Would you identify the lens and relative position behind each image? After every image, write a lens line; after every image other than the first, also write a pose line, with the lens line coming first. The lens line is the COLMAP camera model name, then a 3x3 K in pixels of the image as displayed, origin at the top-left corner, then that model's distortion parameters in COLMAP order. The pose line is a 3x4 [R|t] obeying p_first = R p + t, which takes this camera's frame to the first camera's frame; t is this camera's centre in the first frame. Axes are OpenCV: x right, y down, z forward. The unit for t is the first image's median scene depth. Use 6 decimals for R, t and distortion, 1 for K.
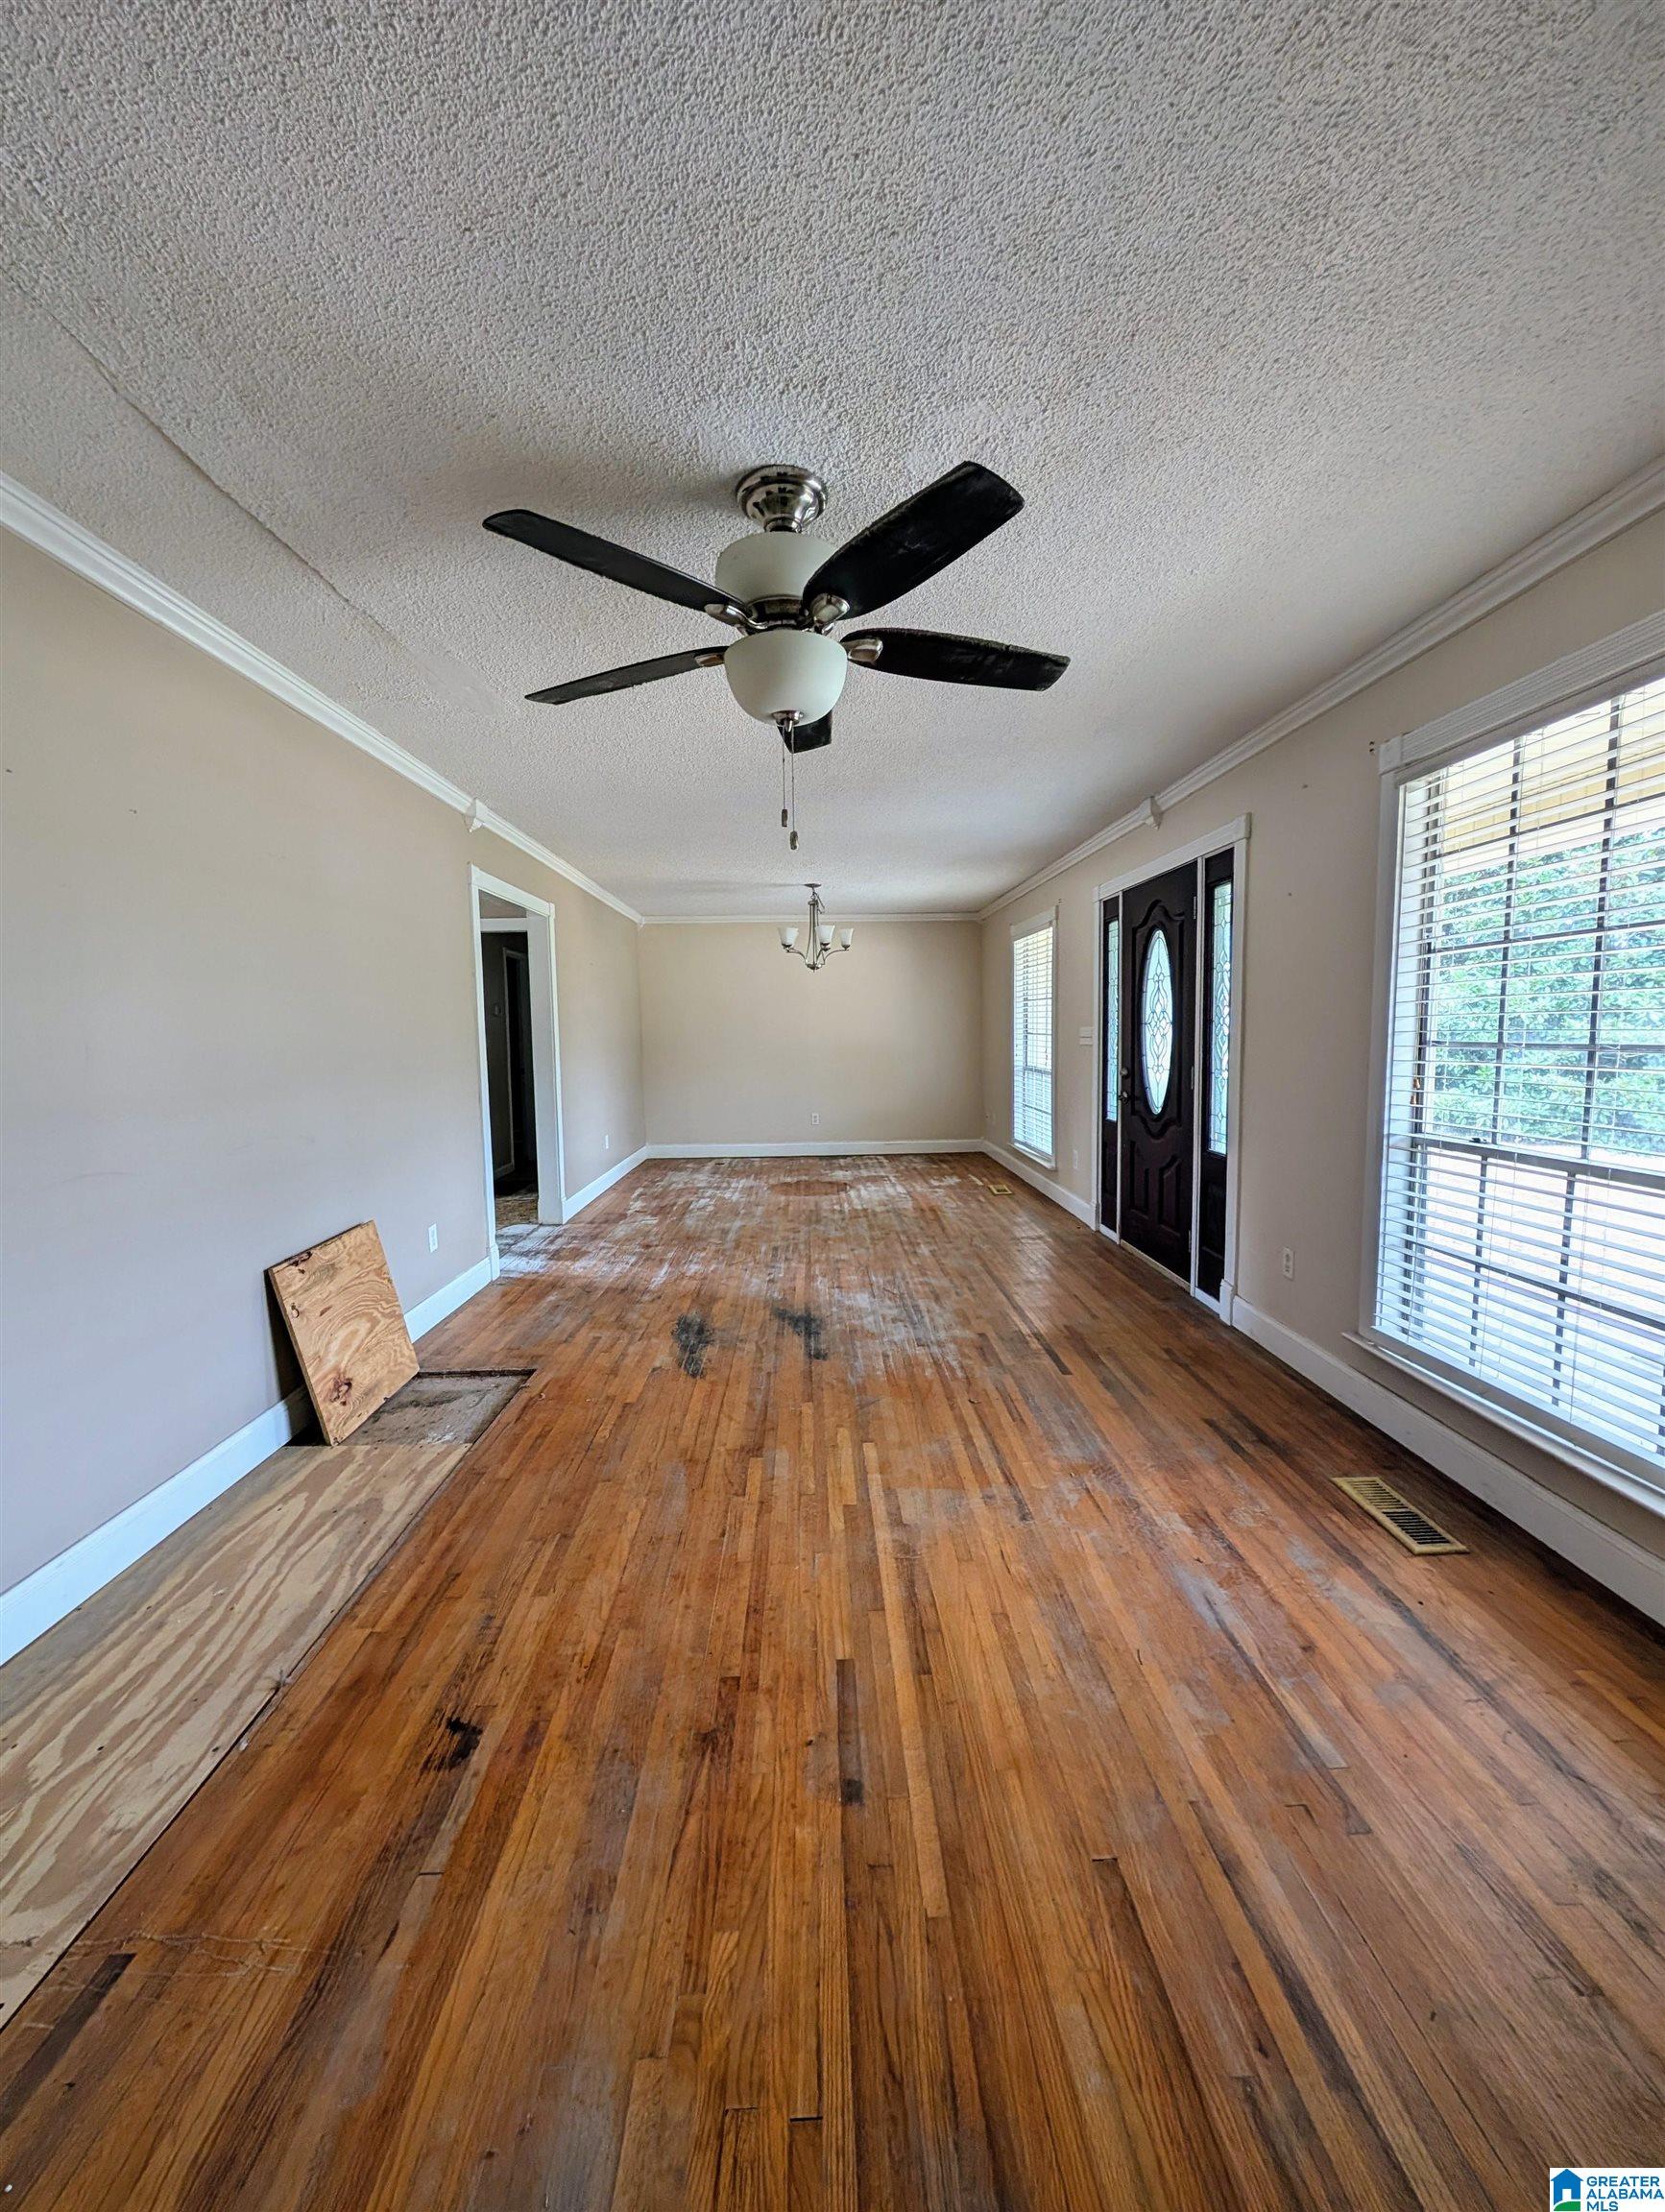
lens RADIAL K [[851.4, 0, 833.5], [0, 851.4, 1104.2], [0, 0, 1]] dist [0.000824, 0.000070]
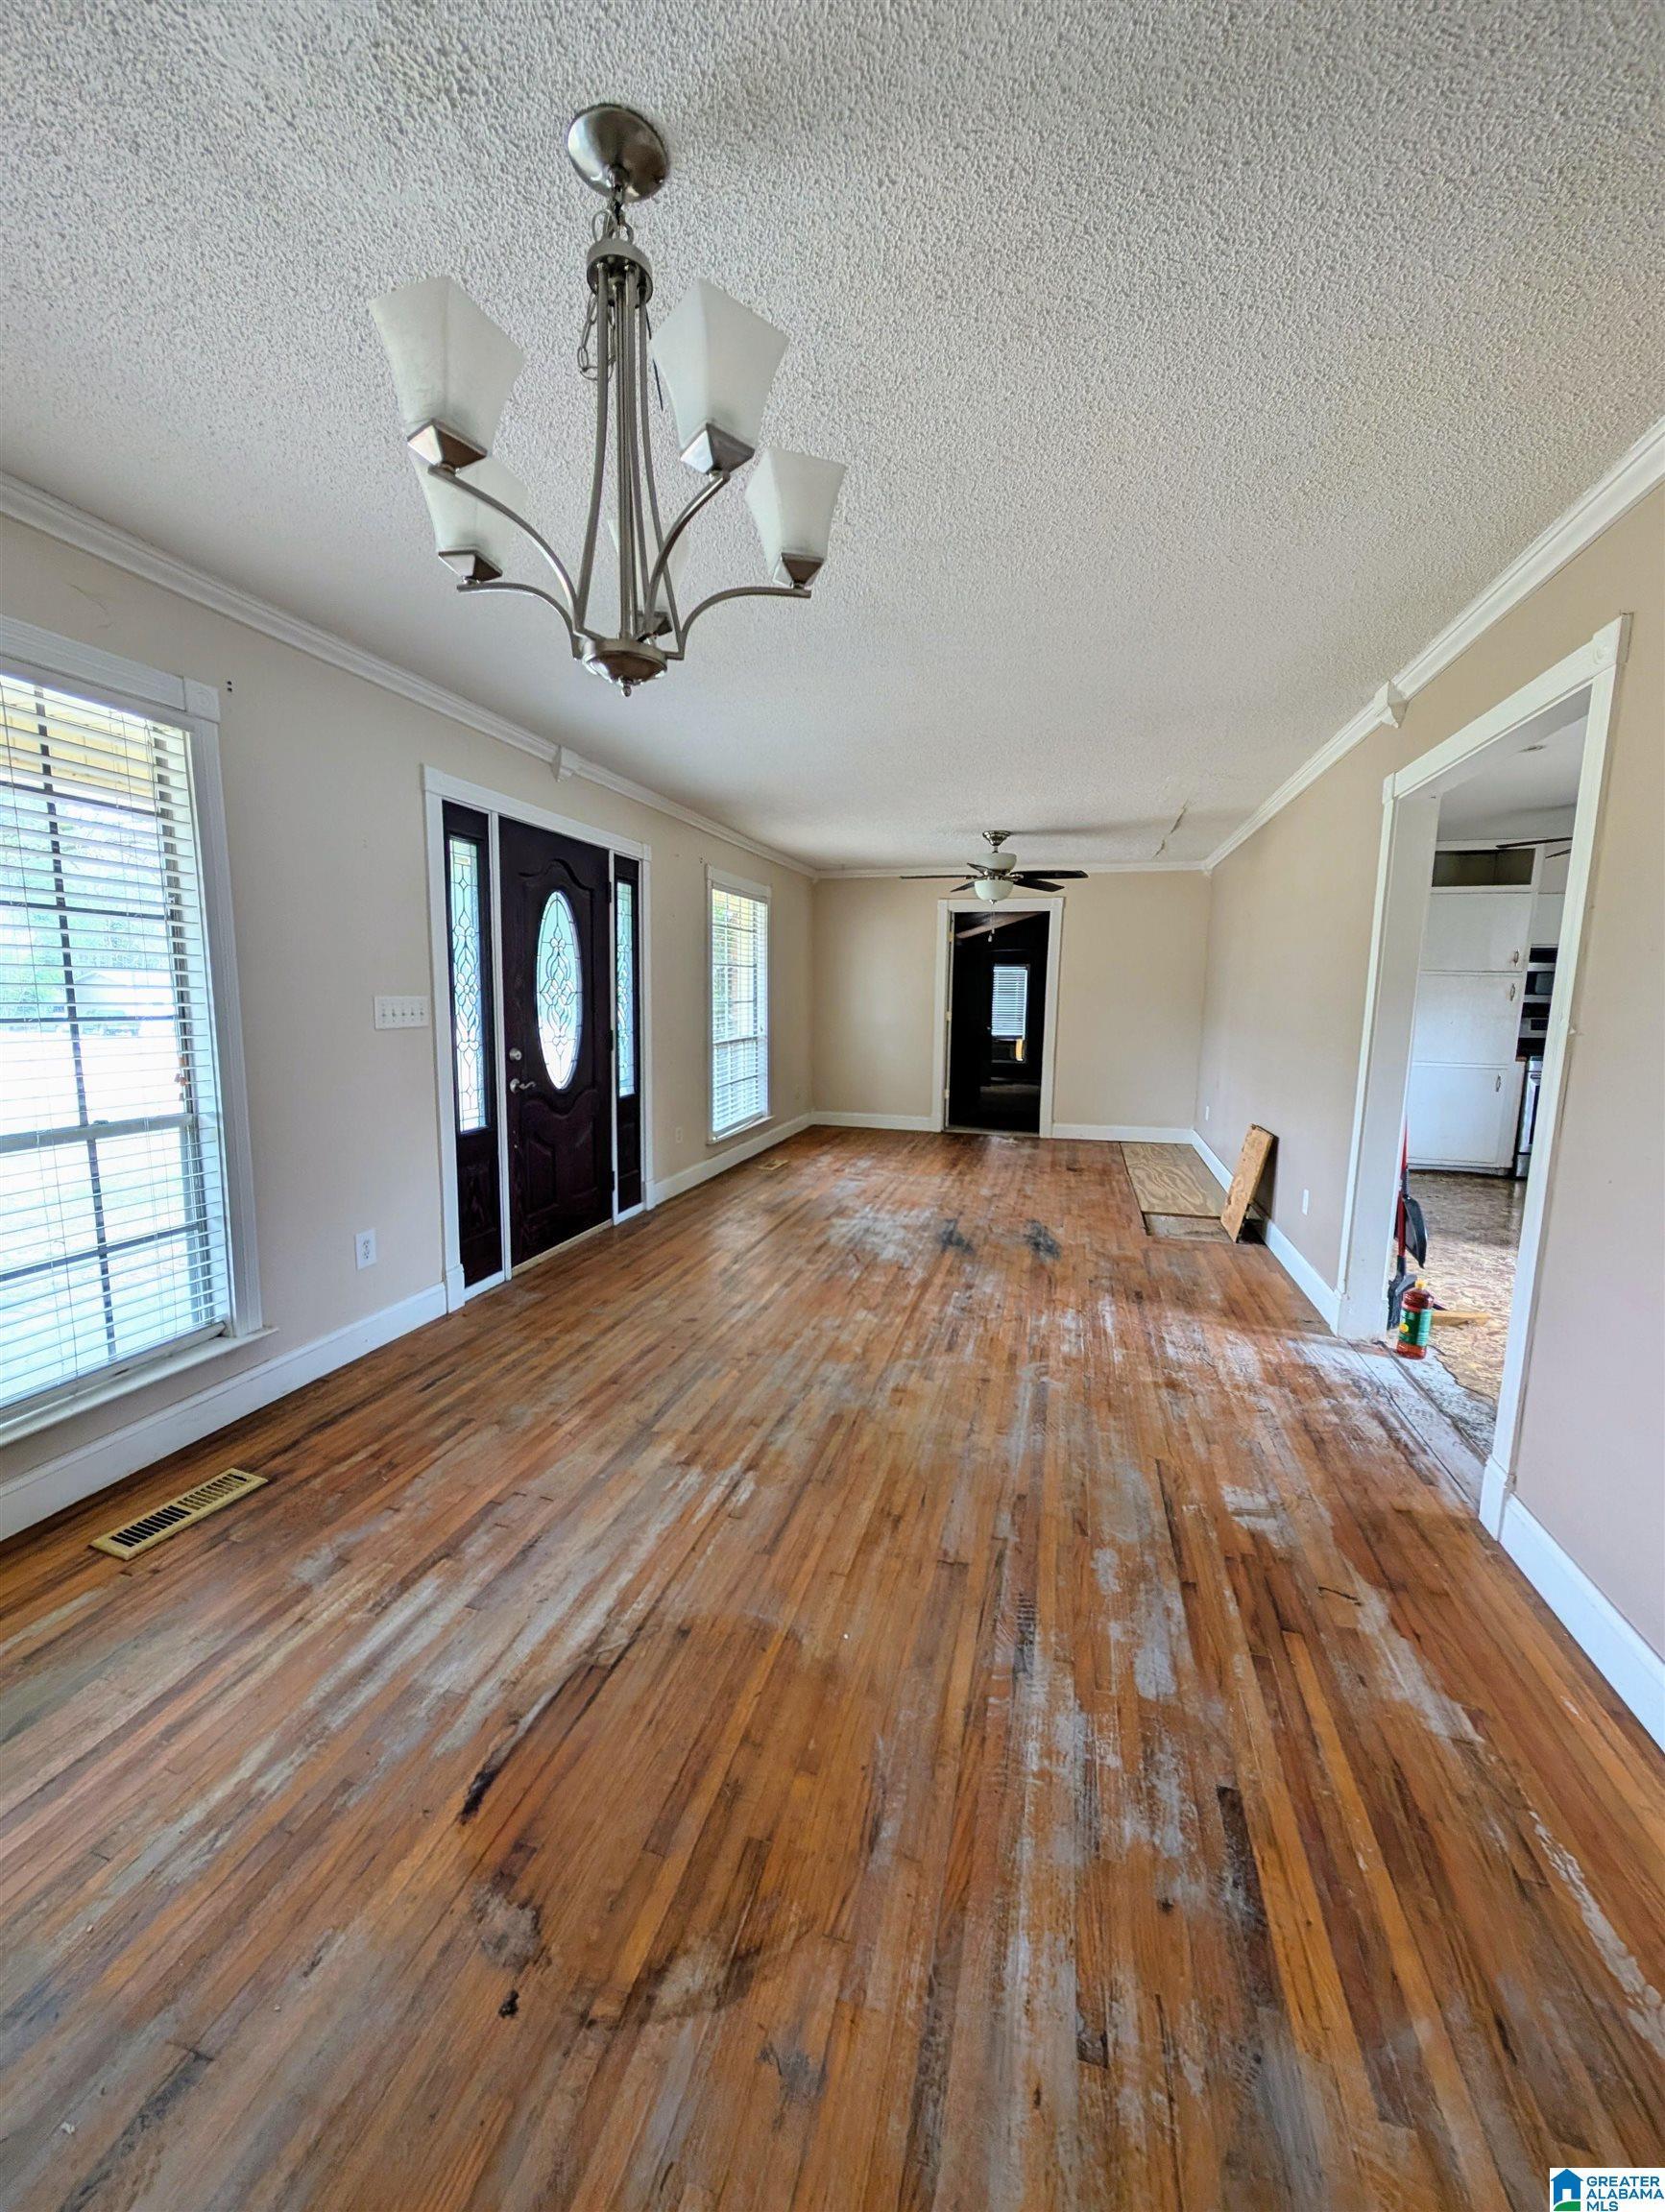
lens RADIAL K [[851.4, 0, 831.6], [0, 851.4, 1104.8], [0, 0, 1]] dist [0.000824, 0.000070]
pose [[-0.955646, -0.040562, 0.291710, -0.188849], [0.023234, 0.977000, 0.211968, -0.169271], [-0.293599, 0.209344, -0.932724, 1.854759]]
